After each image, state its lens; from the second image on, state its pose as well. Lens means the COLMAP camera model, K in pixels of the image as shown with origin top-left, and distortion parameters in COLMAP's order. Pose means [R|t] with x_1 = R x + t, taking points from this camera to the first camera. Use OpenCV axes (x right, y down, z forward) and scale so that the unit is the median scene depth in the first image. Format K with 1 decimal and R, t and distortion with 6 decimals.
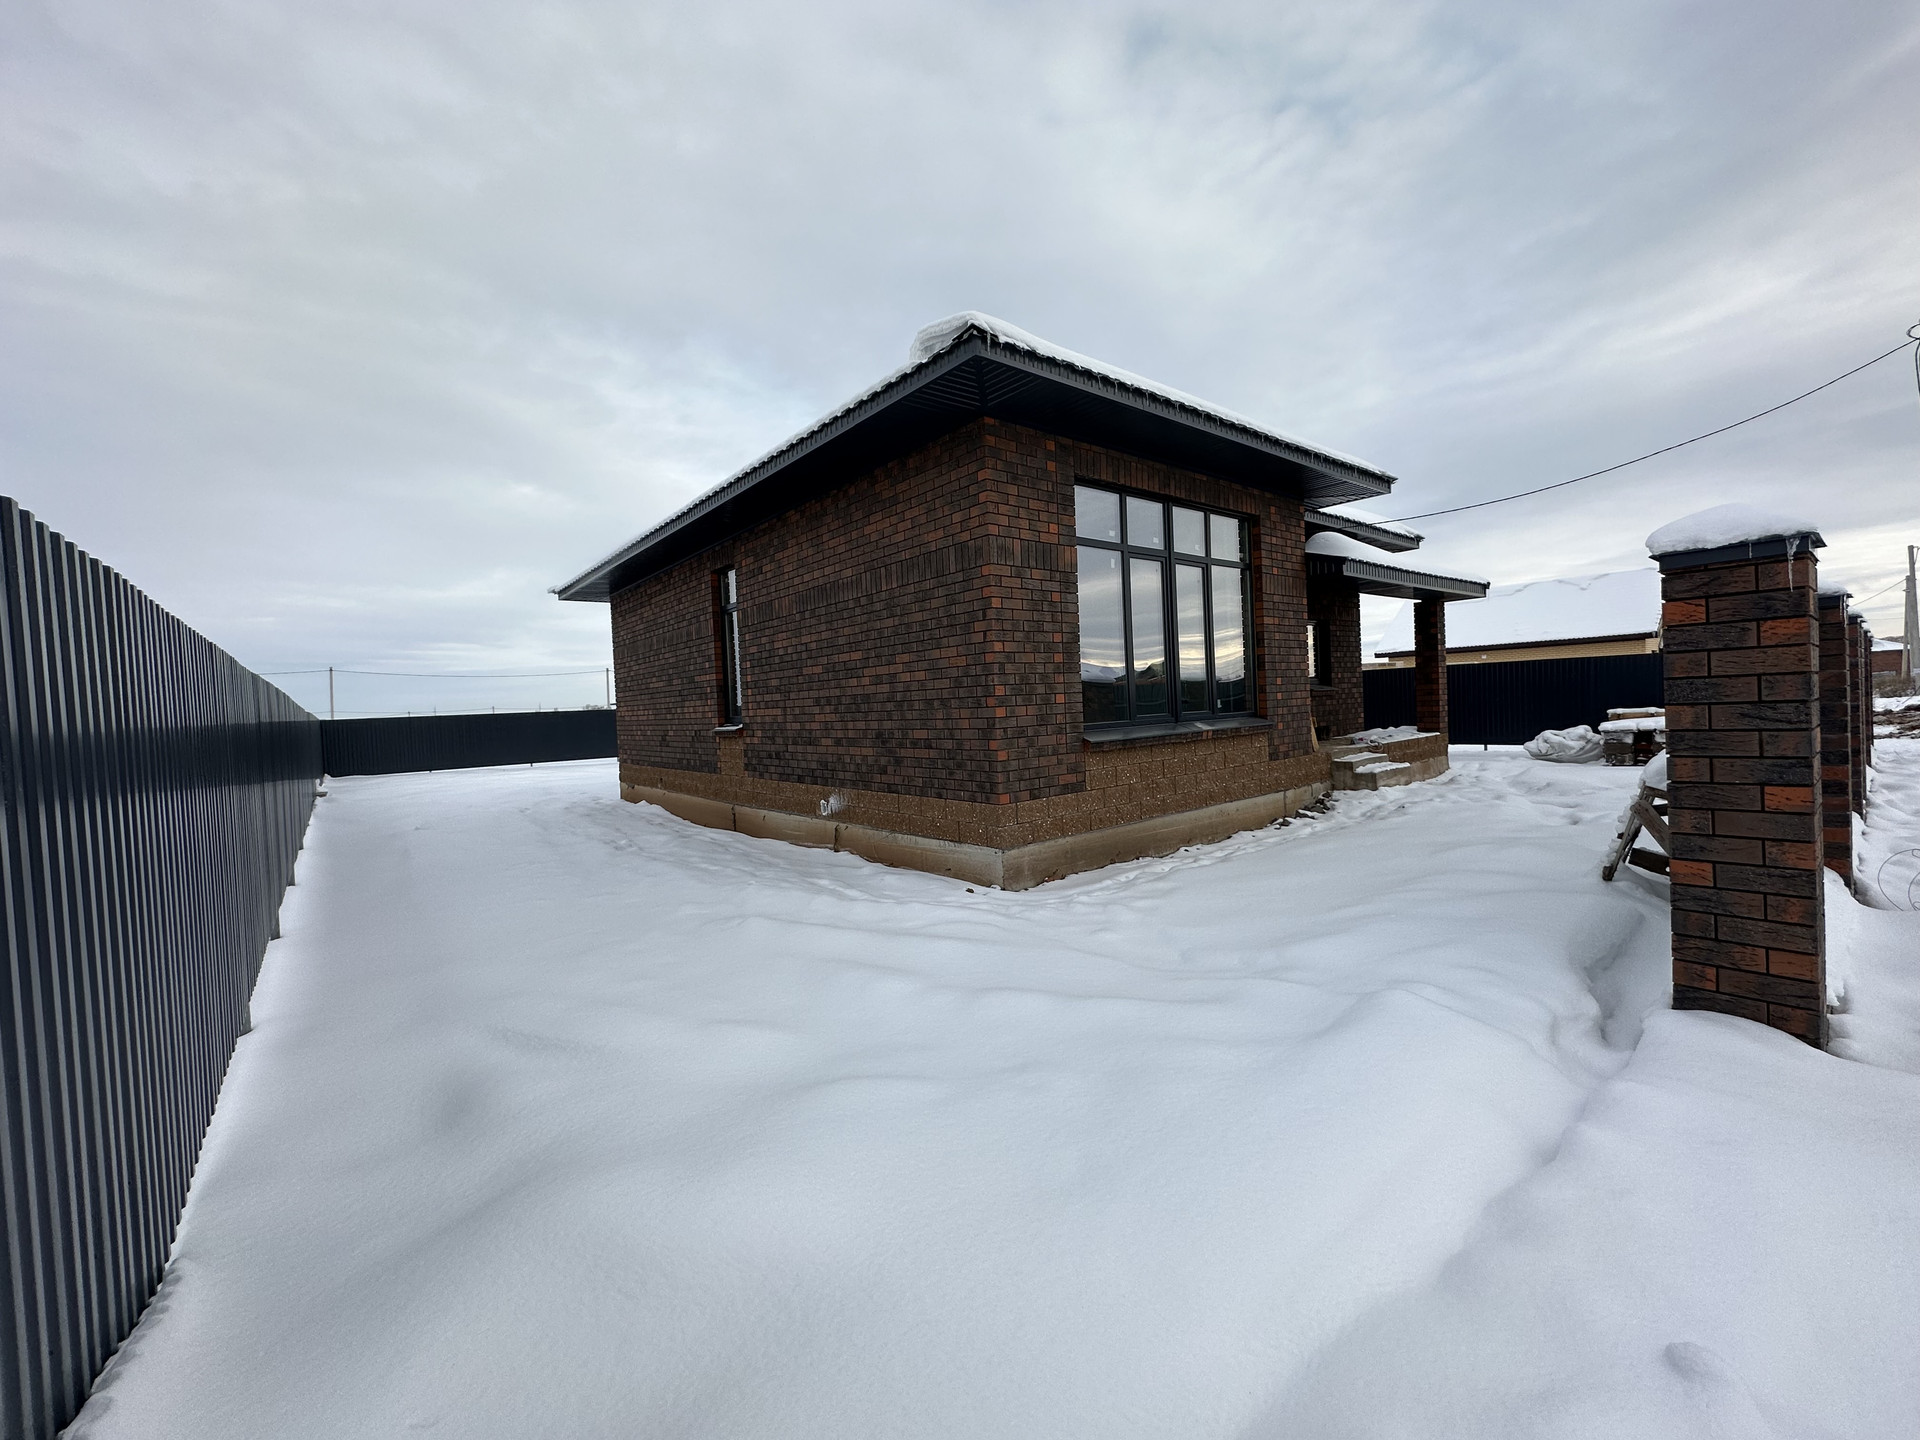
lens RADIAL K [[758.3, 0, 960.0], [0, 758.3, 720.0], [0, 0, 1]] dist [-0.000617, -0.000533]
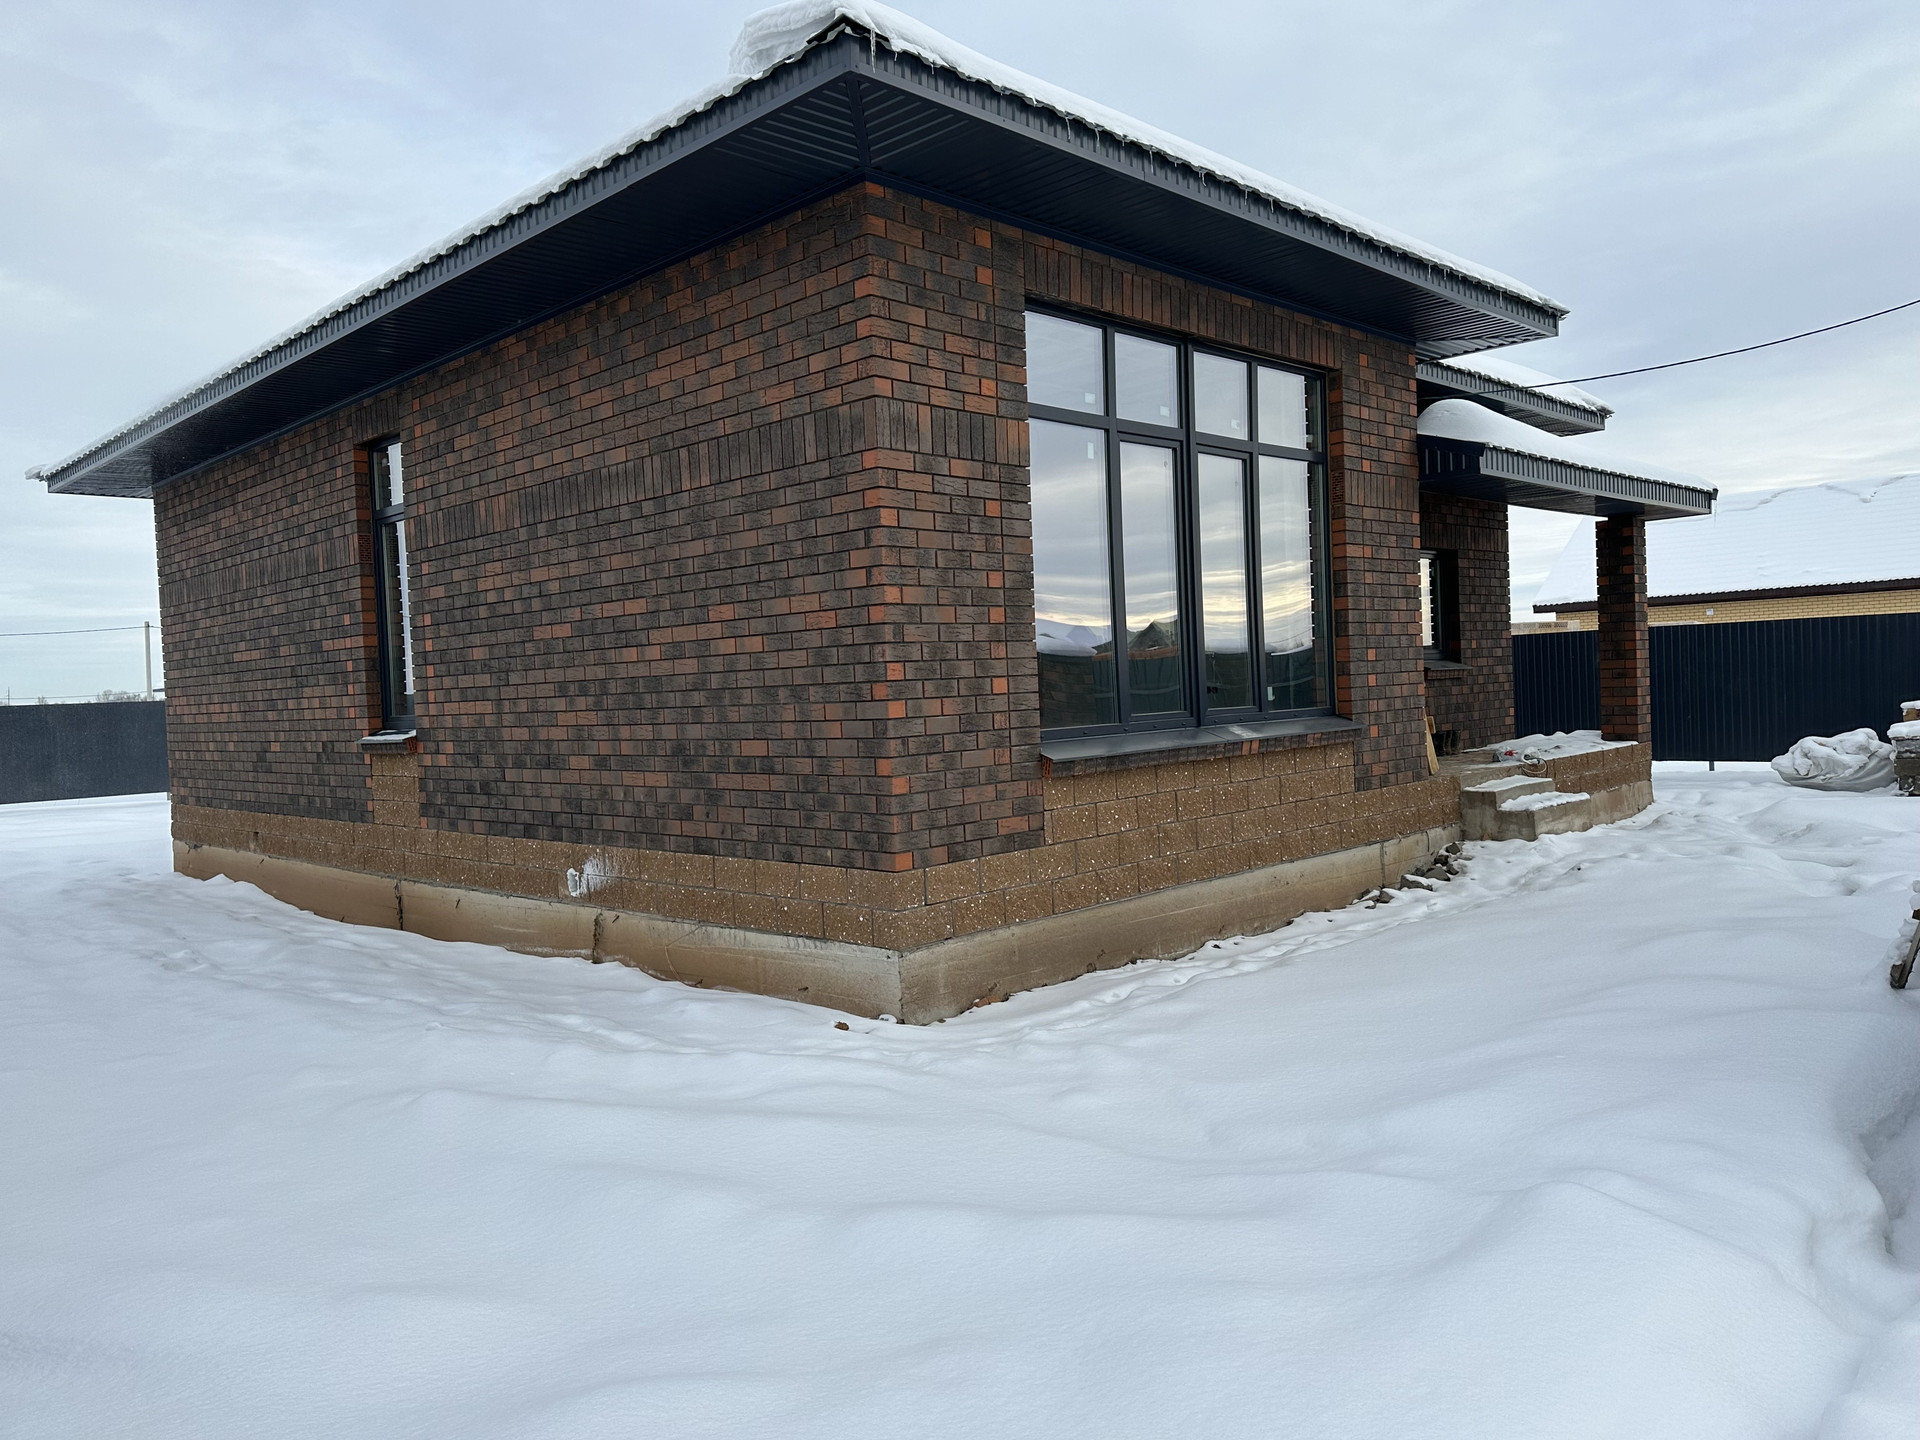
lens RADIAL K [[1356.2, 0, 973.5], [0, 1356.2, 721.0], [0, 0, 1]] dist [0.107431, -0.167912]
pose [[0.993905, -0.001211, 0.110234, -0.001041], [0.001085, 0.999999, 0.001203, -0.001905], [-0.110236, -0.001077, 0.993905, -0.015727]]
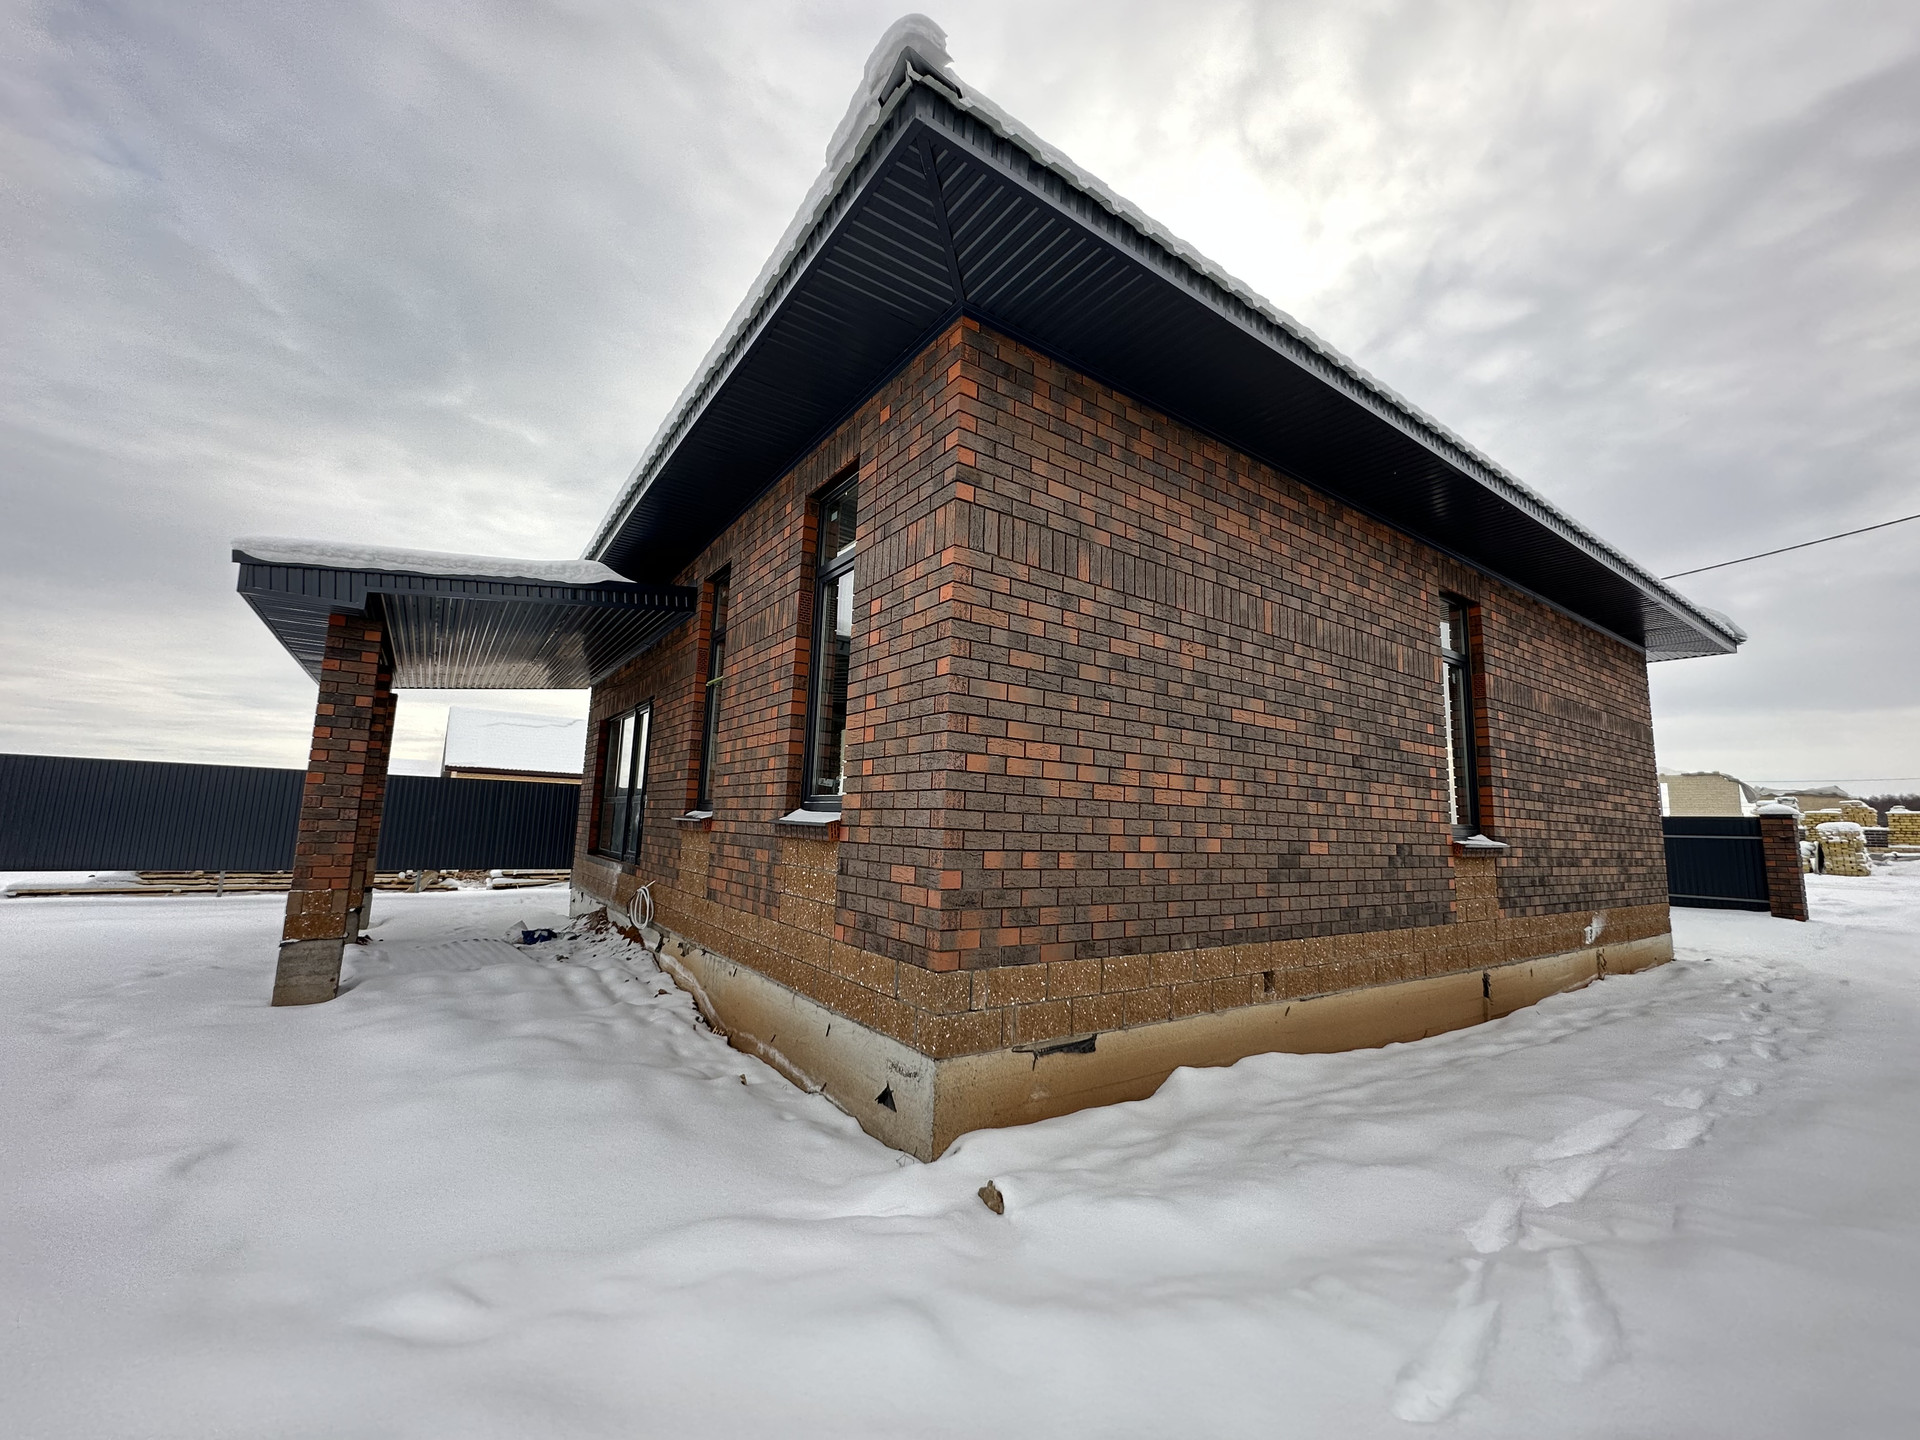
lens RADIAL K [[758.3, 0, 960.0], [0, 758.3, 720.0], [0, 0, 1]] dist [-0.000617, -0.000533]
pose [[0.072861, 0.181816, 0.980629, -1.108465], [-0.018556, 0.983320, -0.180936, 0.036755], [-0.997169, -0.005014, 0.075020, 1.582917]]
